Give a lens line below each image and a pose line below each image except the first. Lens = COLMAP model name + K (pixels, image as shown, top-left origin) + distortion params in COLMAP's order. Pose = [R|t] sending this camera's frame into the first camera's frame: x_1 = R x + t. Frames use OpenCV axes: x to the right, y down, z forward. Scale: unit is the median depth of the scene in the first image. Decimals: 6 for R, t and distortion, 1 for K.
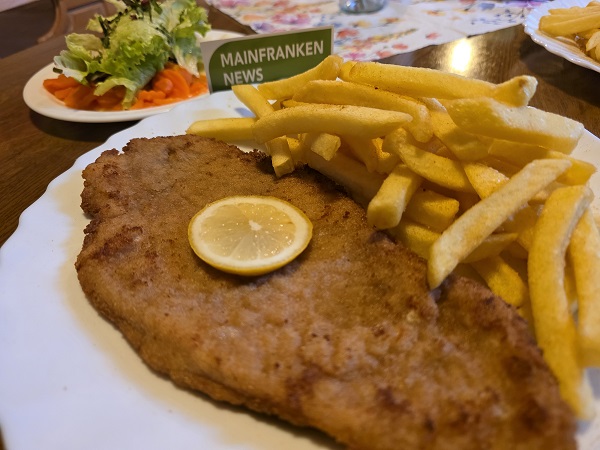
lens RADIAL K [[412.7, 0, 307.6], [0, 412.7, 223.8], [0, 0, 1]] dist [0.003920, -0.042638]
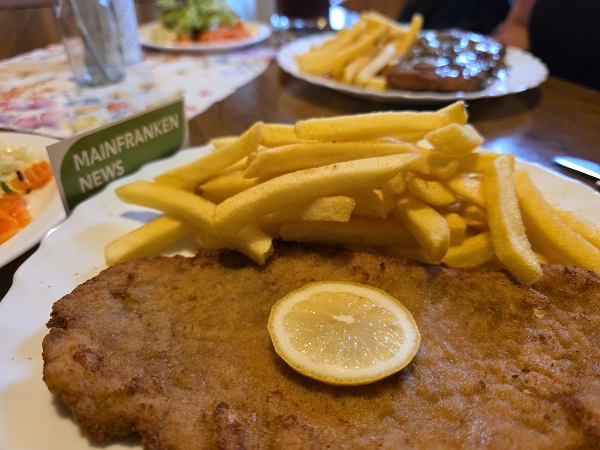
lens RADIAL K [[412.7, 0, 307.6], [0, 412.7, 223.8], [0, 0, 1]] dist [0.003920, -0.042638]
pose [[0.726545, -0.345656, 0.593847, -0.444780], [0.413329, 0.910262, 0.024140, -0.160958], [-0.548901, 0.227916, 0.804216, 0.222721]]
